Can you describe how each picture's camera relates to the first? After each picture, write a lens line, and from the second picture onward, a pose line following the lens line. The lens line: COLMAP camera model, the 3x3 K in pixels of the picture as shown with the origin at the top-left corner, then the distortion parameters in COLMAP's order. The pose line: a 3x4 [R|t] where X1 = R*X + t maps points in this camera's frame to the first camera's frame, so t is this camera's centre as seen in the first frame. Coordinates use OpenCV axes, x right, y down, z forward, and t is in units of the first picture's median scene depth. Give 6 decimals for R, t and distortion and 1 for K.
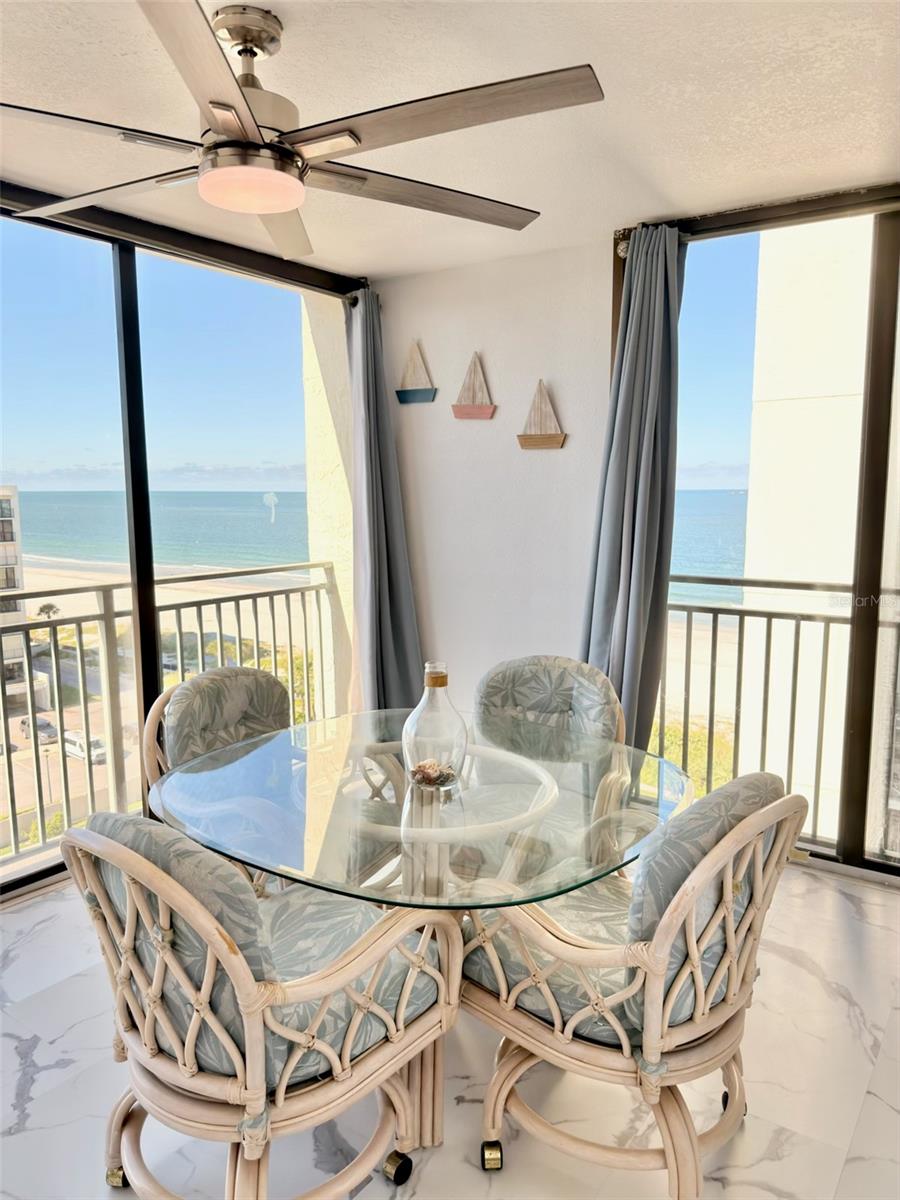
lens RADIAL K [[857.2, 0, 420.1], [0, 857.2, 613.0], [0, 0, 1]] dist [0.061773, -0.056815]
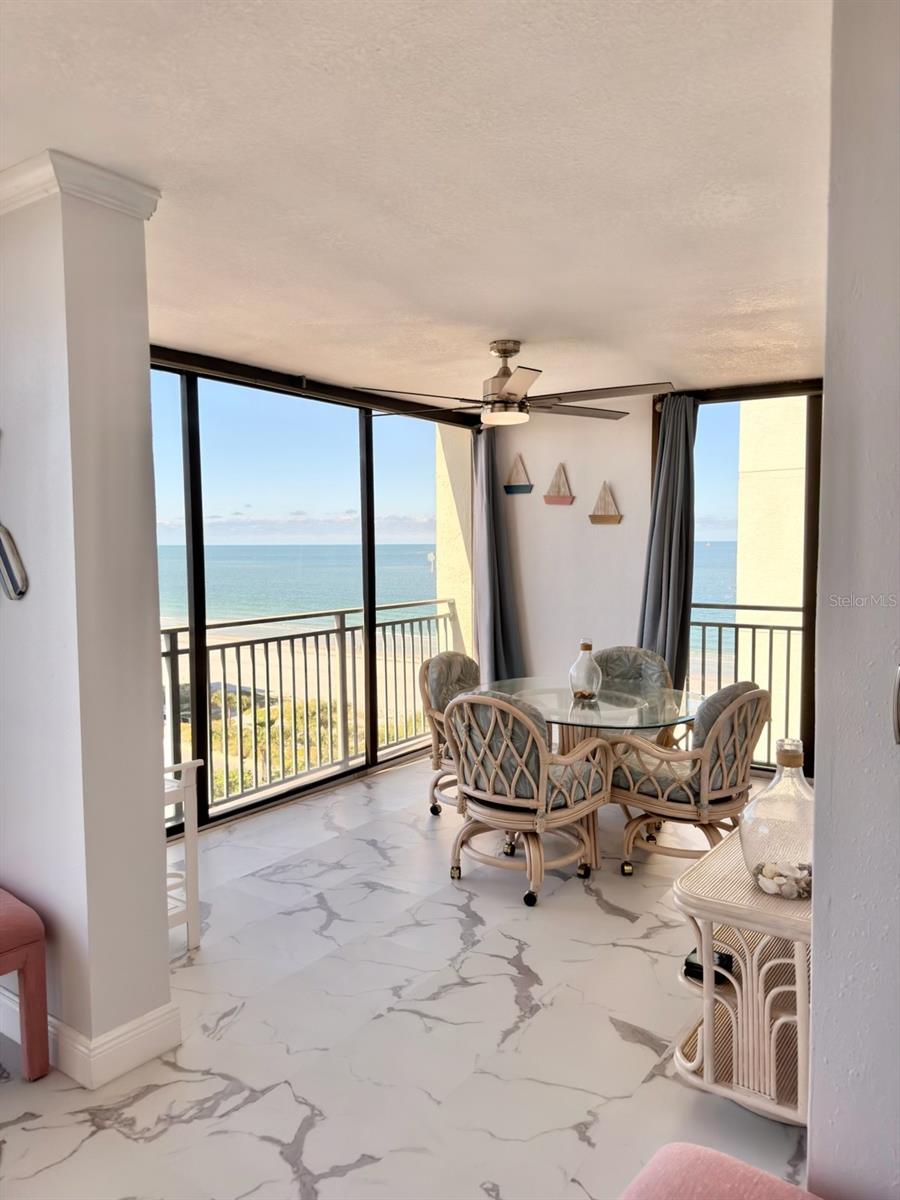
lens RADIAL K [[845.5, 0, 430.2], [0, 845.5, 606.5], [0, 0, 1]] dist [0.119290, -0.002532]
pose [[0.999845, -0.001915, 0.017499, -0.253207], [0.003061, 0.997835, -0.065691, 0.073018], [-0.017336, 0.065734, 0.997687, -0.658161]]
